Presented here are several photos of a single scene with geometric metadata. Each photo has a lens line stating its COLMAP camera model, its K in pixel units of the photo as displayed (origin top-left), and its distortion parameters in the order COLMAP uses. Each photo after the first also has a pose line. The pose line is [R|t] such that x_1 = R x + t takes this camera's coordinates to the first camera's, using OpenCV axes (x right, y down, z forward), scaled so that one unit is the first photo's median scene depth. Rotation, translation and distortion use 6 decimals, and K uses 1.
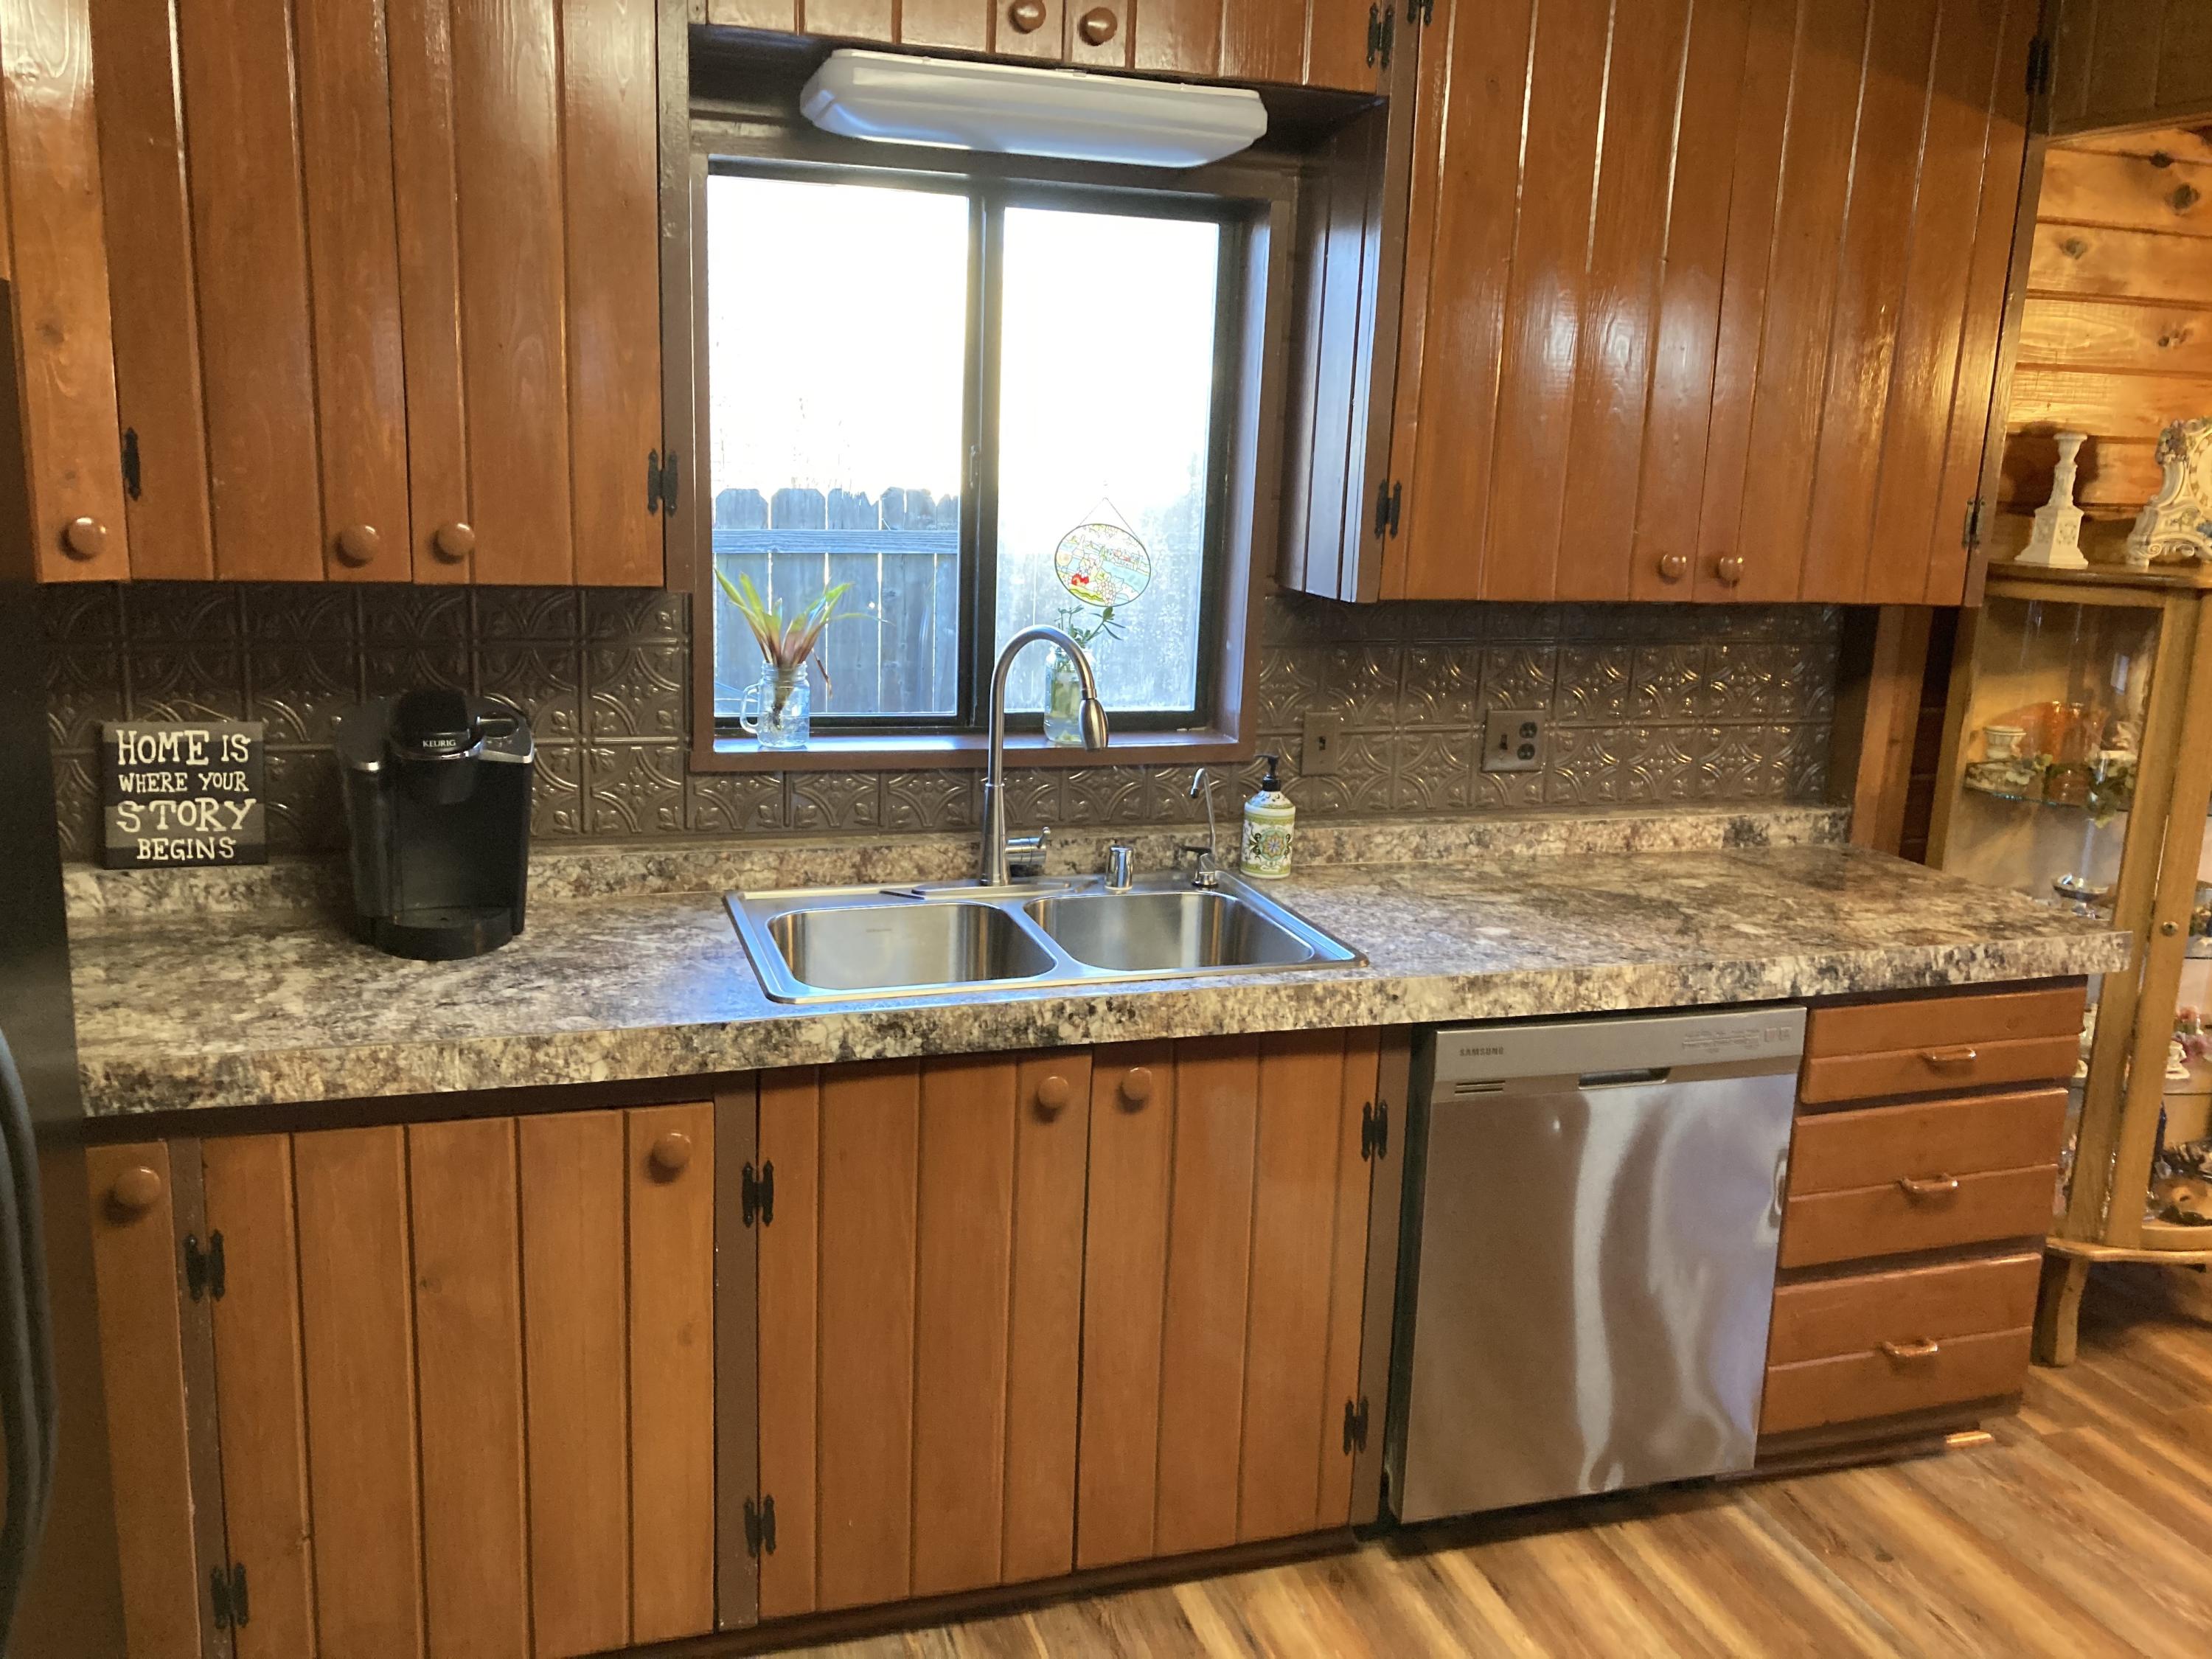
lens RADIAL K [[1758.3, 0, 1106.0], [0, 1758.3, 829.5], [0, 0, 1]] dist [0.008753, -0.006748]
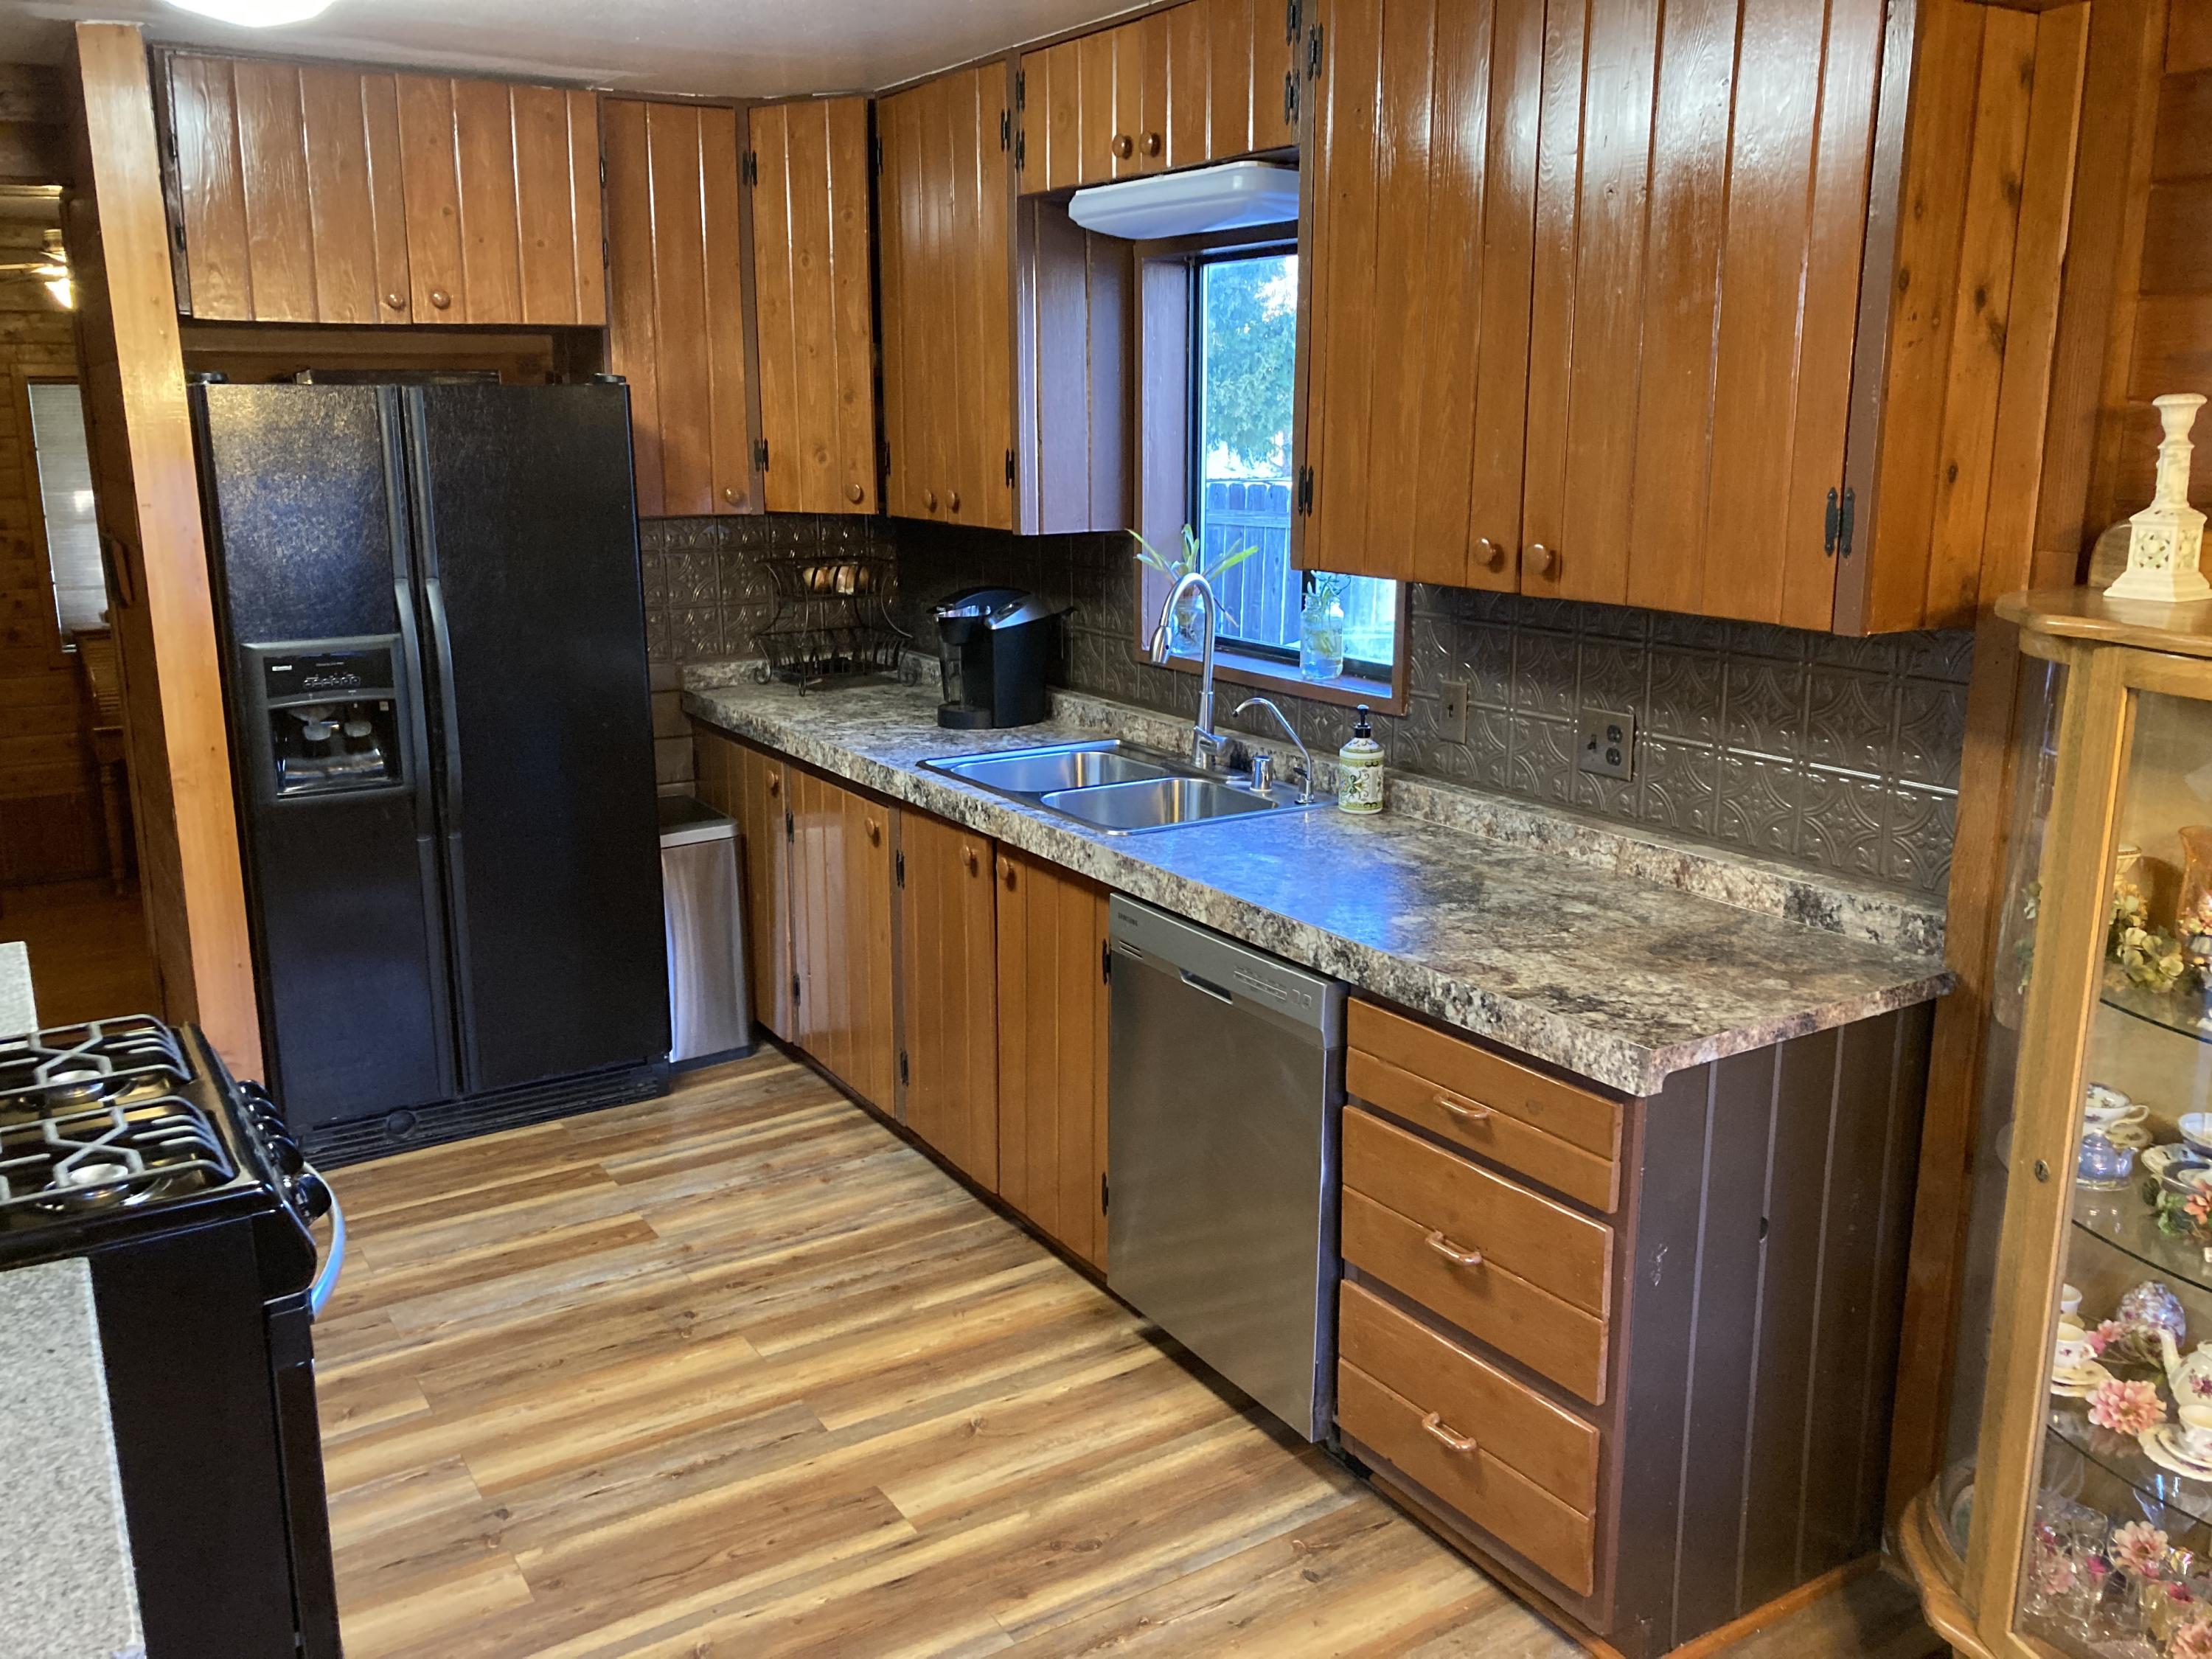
lens RADIAL K [[1834.9, 0, 1111.0], [0, 1834.9, 822.4], [0, 0, 1]] dist [0.030961, -0.019271]
pose [[0.253743, 0.179440, -0.950482, 1.291992], [-0.199486, 0.971226, 0.130101, -0.098081], [0.946478, 0.156595, 0.282238, 0.542922]]
